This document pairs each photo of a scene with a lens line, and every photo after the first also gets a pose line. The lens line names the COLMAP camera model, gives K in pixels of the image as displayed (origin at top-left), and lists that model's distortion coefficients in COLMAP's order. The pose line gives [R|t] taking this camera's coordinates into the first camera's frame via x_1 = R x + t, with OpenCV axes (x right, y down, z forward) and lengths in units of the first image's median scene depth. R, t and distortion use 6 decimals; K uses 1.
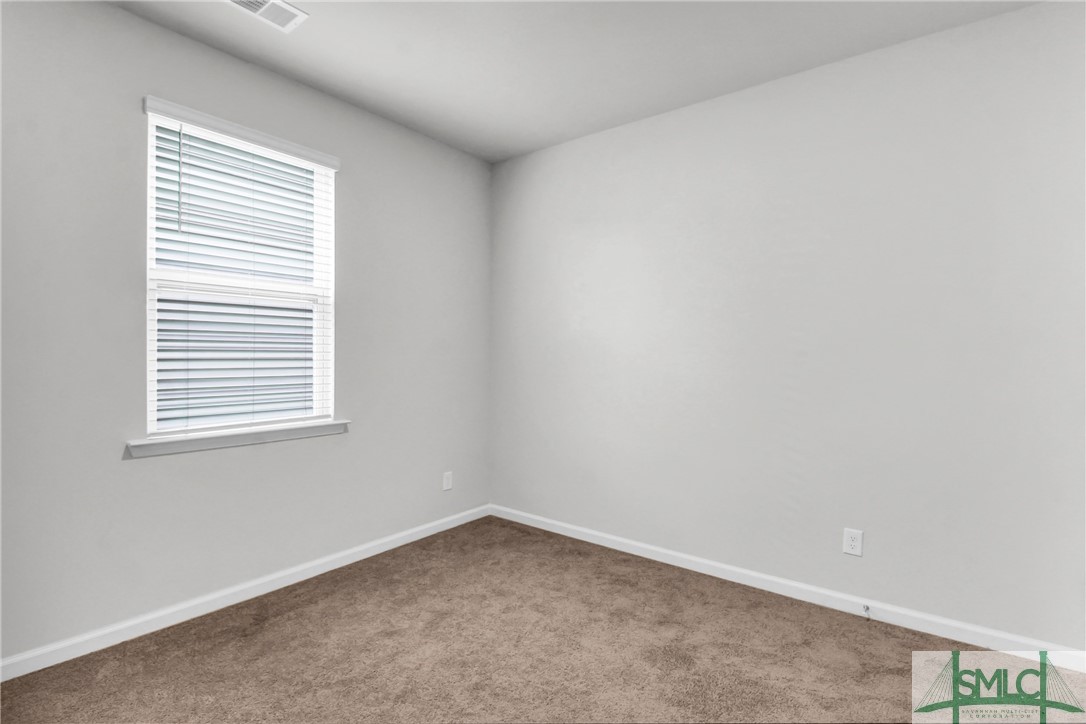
lens RADIAL K [[522.2, 0, 542.7], [0, 522.2, 359.5], [0, 0, 1]] dist [-0.008215, -0.006009]
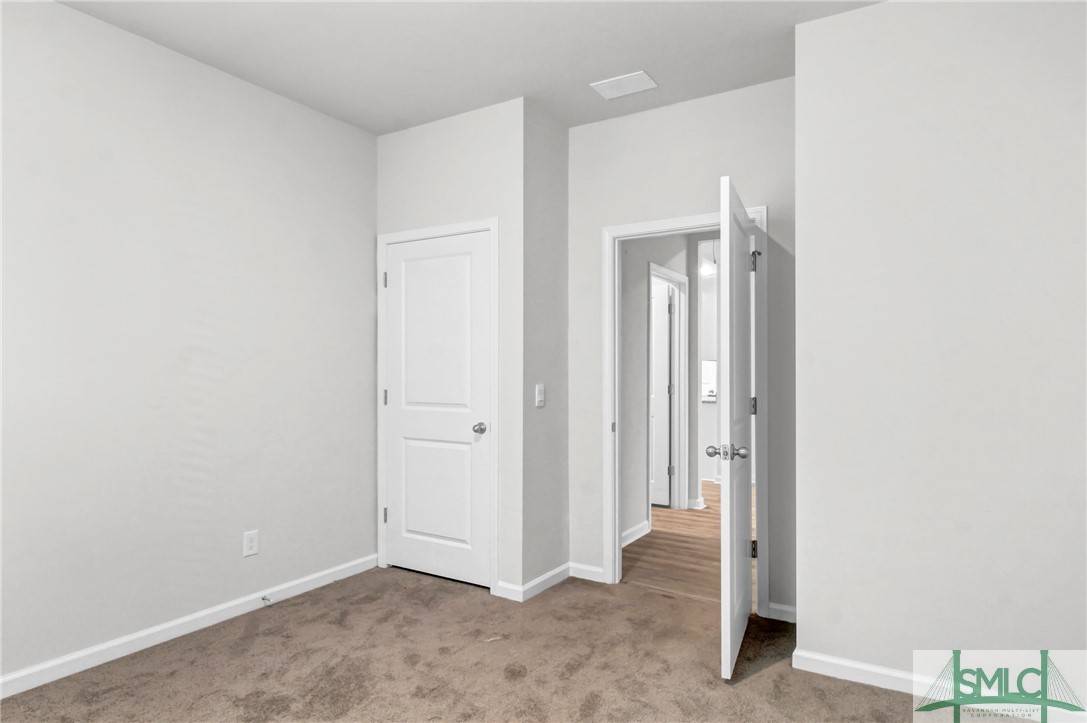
lens RADIAL K [[617.6, 0, 543.7], [0, 617.6, 362.7], [0, 0, 1]] dist [-0.000084, -0.000236]
pose [[-0.102013, 0.001027, 0.994783, -0.786641], [0.005727, 0.999984, -0.000445, -0.015528], [-0.994767, 0.005652, -0.102017, 0.580291]]
